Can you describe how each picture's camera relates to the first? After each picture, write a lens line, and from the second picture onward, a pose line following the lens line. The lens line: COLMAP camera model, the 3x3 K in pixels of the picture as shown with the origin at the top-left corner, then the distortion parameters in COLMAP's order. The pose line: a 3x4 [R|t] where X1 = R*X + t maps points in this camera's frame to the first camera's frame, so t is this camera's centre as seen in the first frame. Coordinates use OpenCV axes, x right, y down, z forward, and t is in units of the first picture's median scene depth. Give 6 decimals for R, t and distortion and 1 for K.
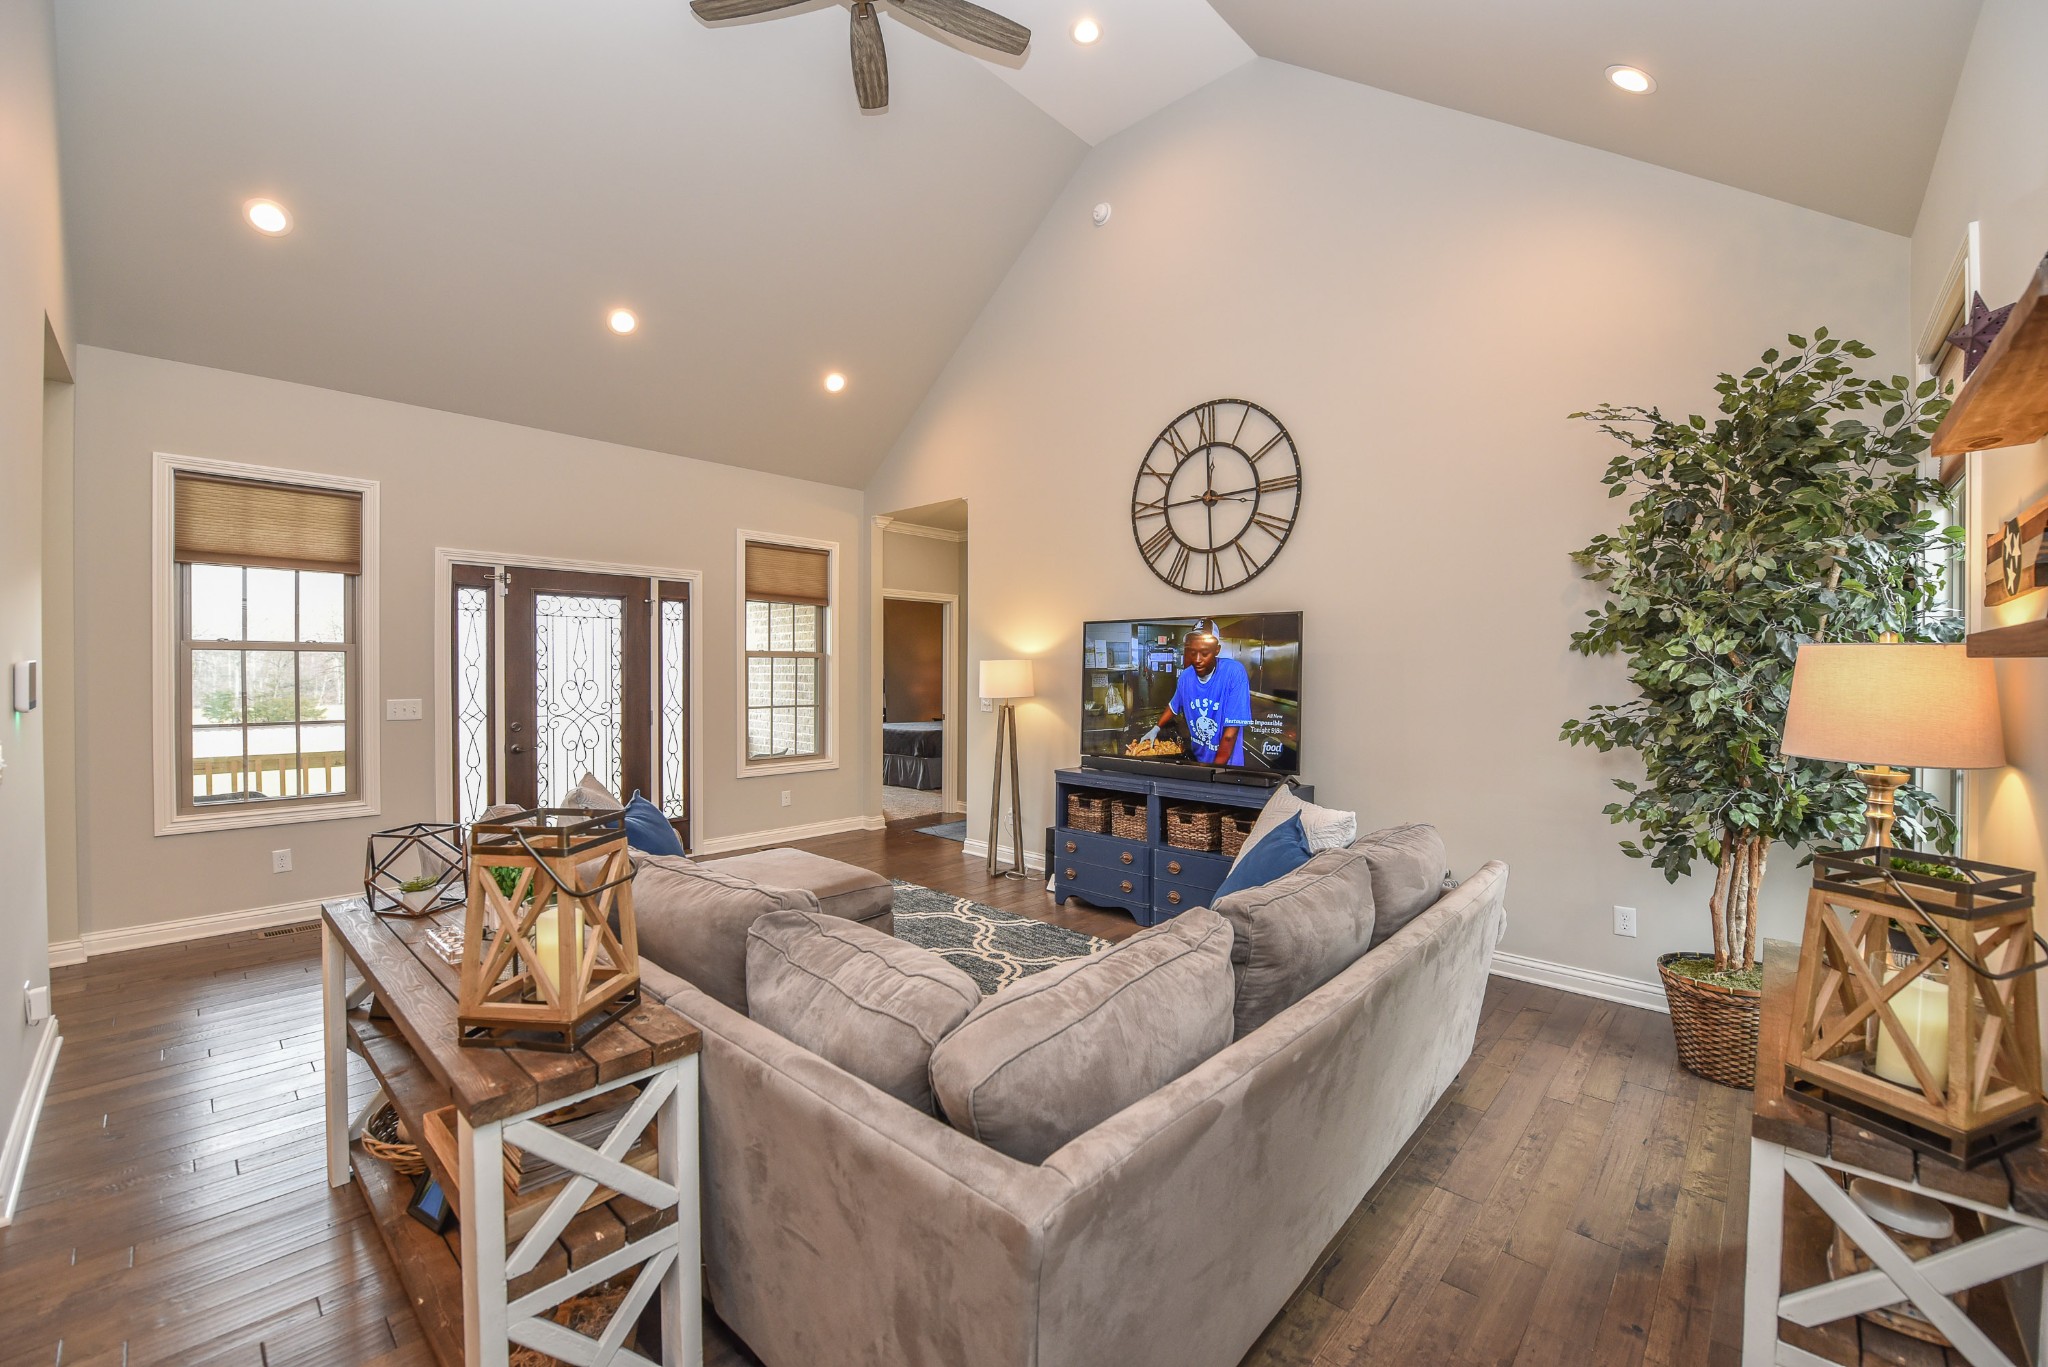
lens RADIAL K [[818.0, 0, 1014.3], [0, 818.0, 674.5], [0, 0, 1]] dist [0.004784, -0.001726]
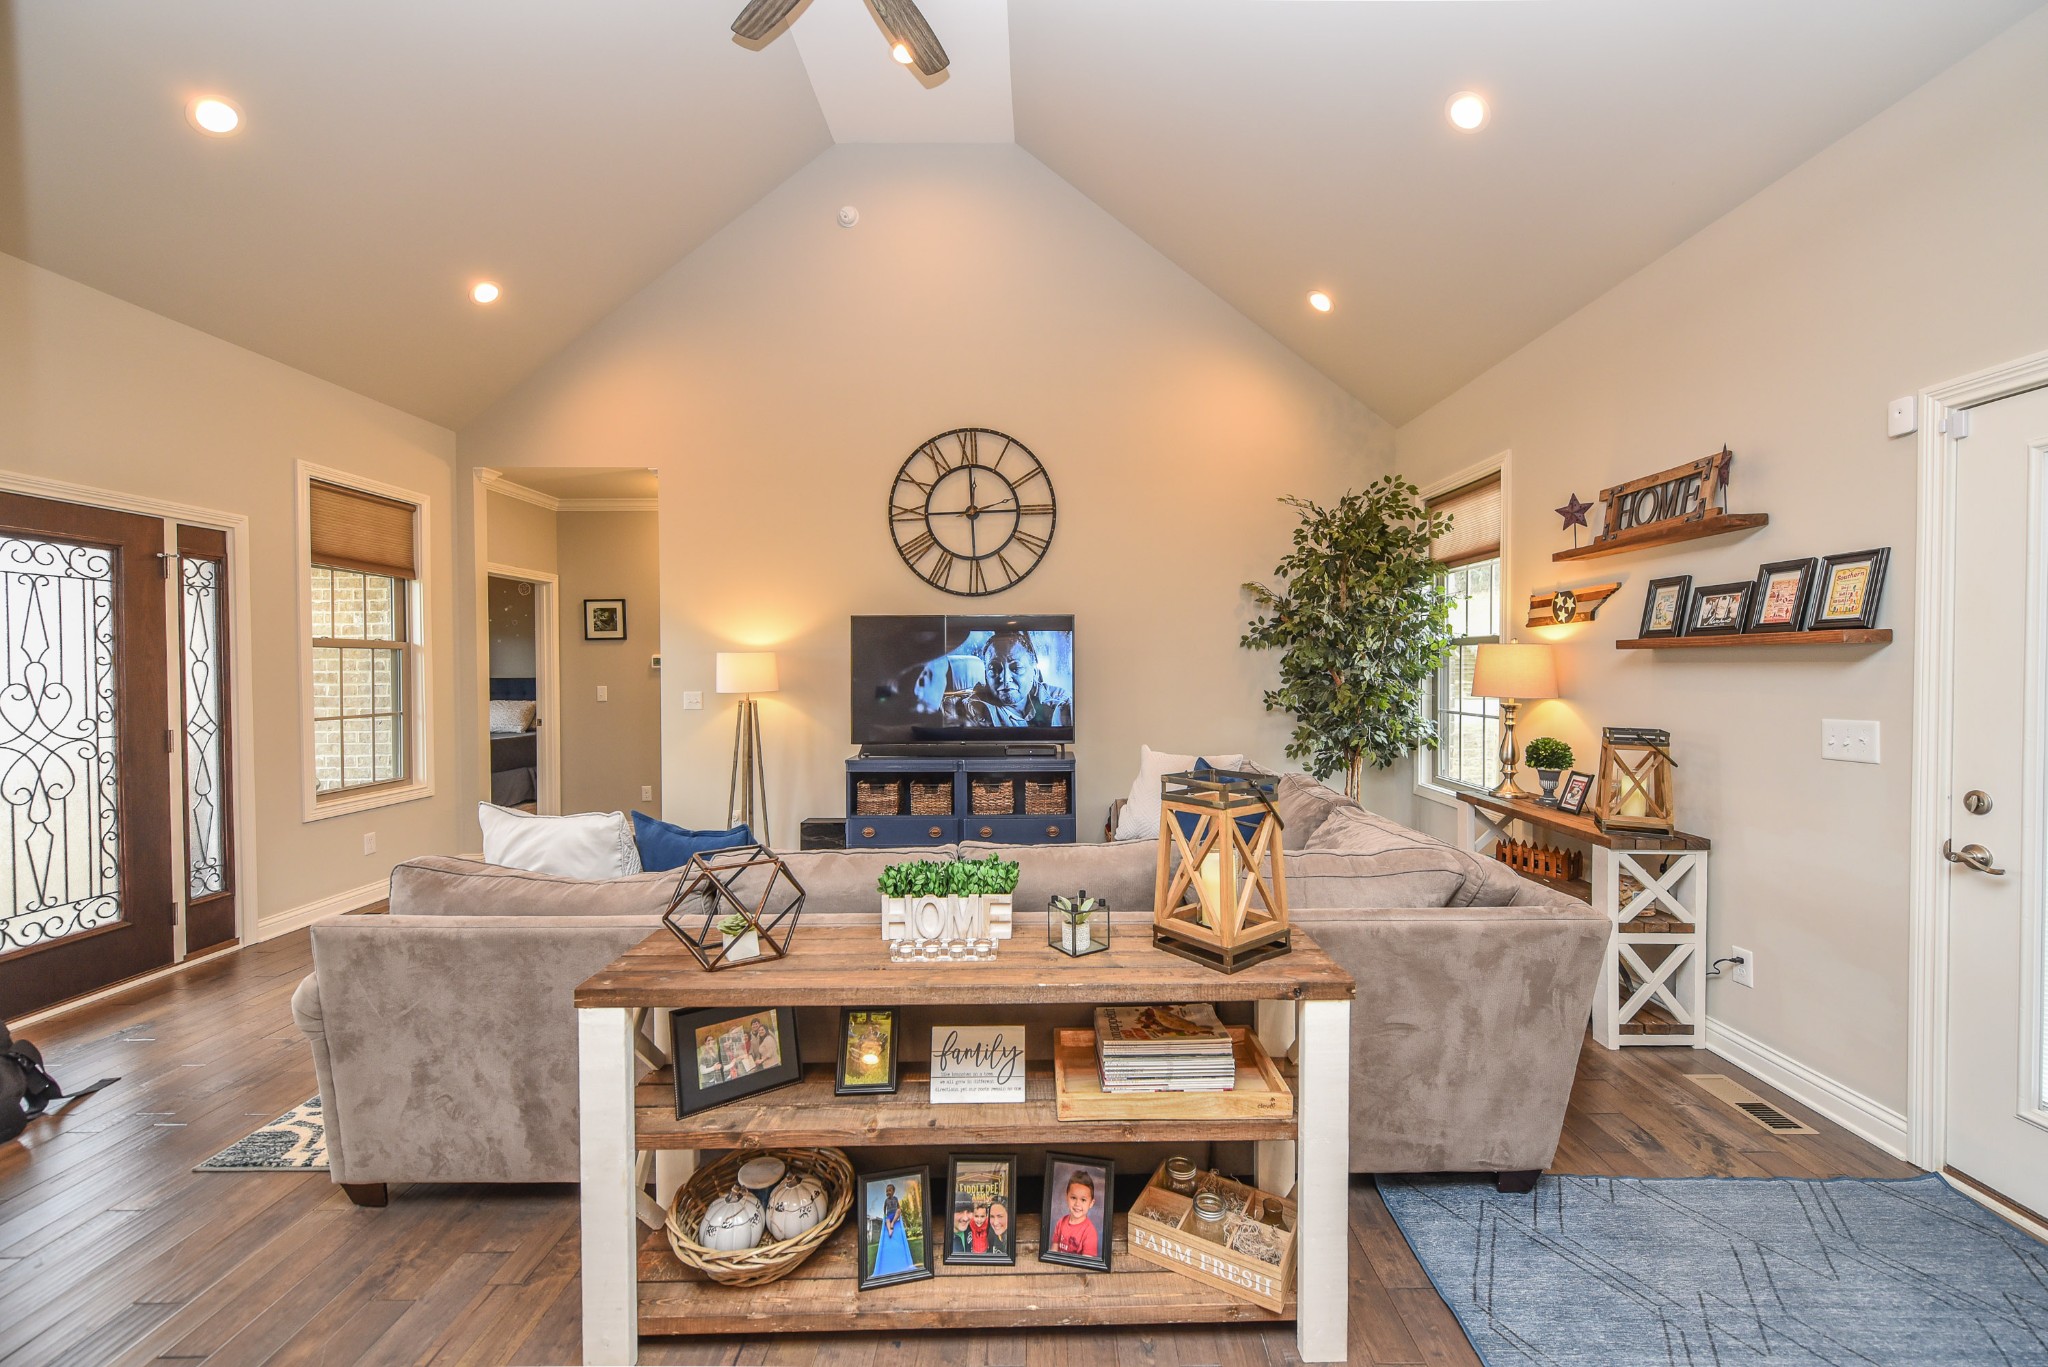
lens RADIAL K [[818.0, 0, 1027.2], [0, 818.0, 681.8], [0, 0, 1]] dist [0.004784, -0.001726]
pose [[0.726730, -0.018848, 0.686665, -0.453324], [0.011532, 0.999817, 0.015239, 0.005695], [-0.686826, -0.003156, 0.726815, 0.099271]]
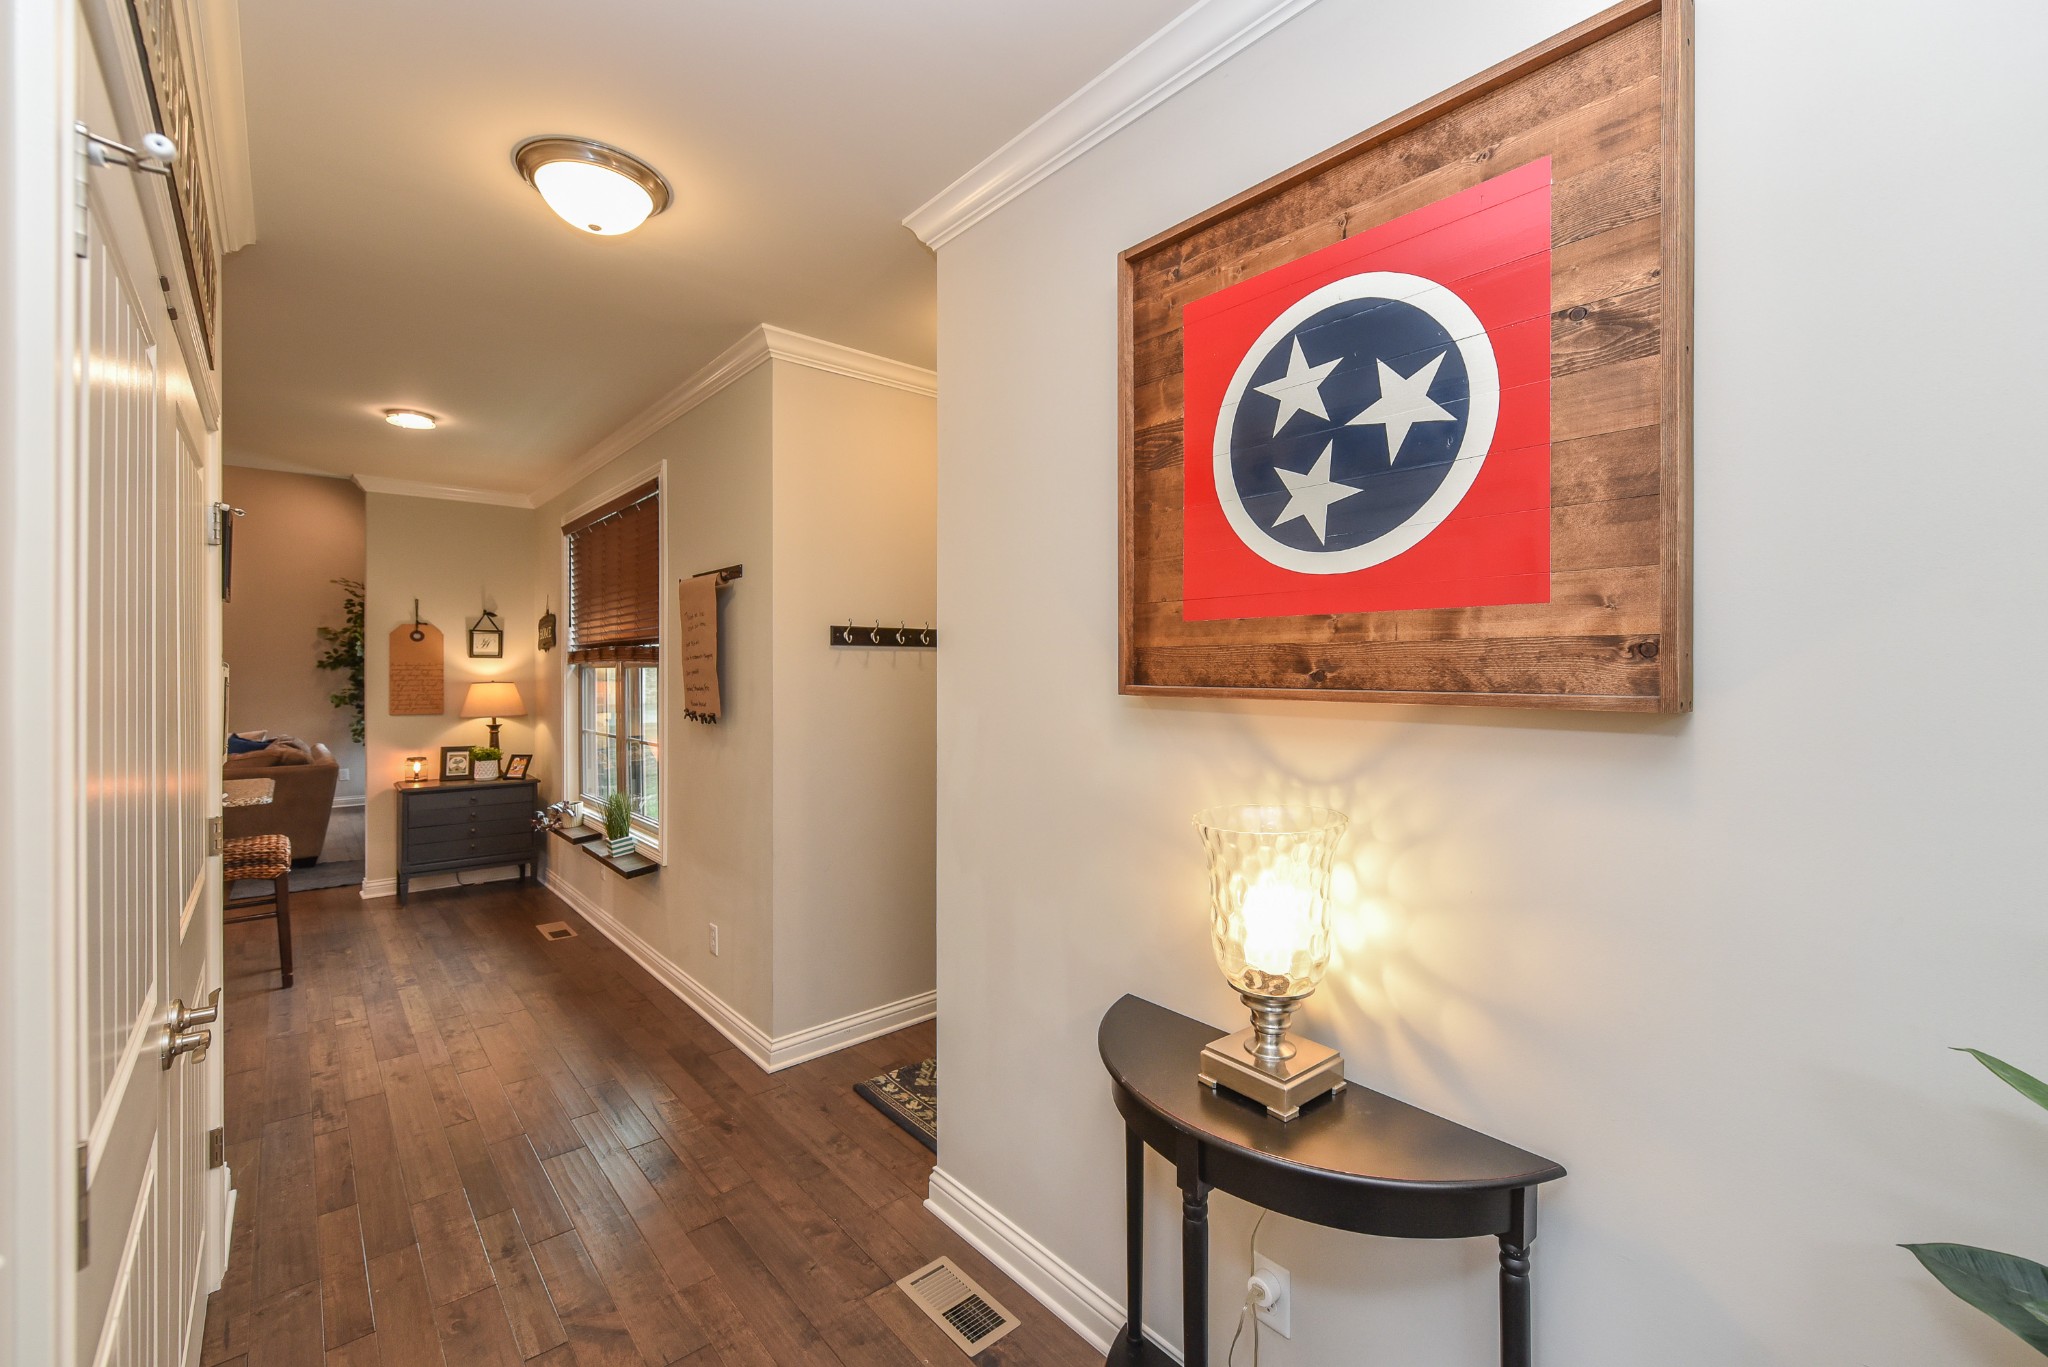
lens RADIAL K [[818.0, 0, 1114.3], [0, 818.0, 677.4], [0, 0, 1]] dist [0.004784, -0.001726]
pose [[0.010022, -0.007472, 0.999922, -1.153892], [0.007427, 0.999945, 0.007398, -0.000852], [-0.999922, 0.007352, 0.010077, -0.928489]]
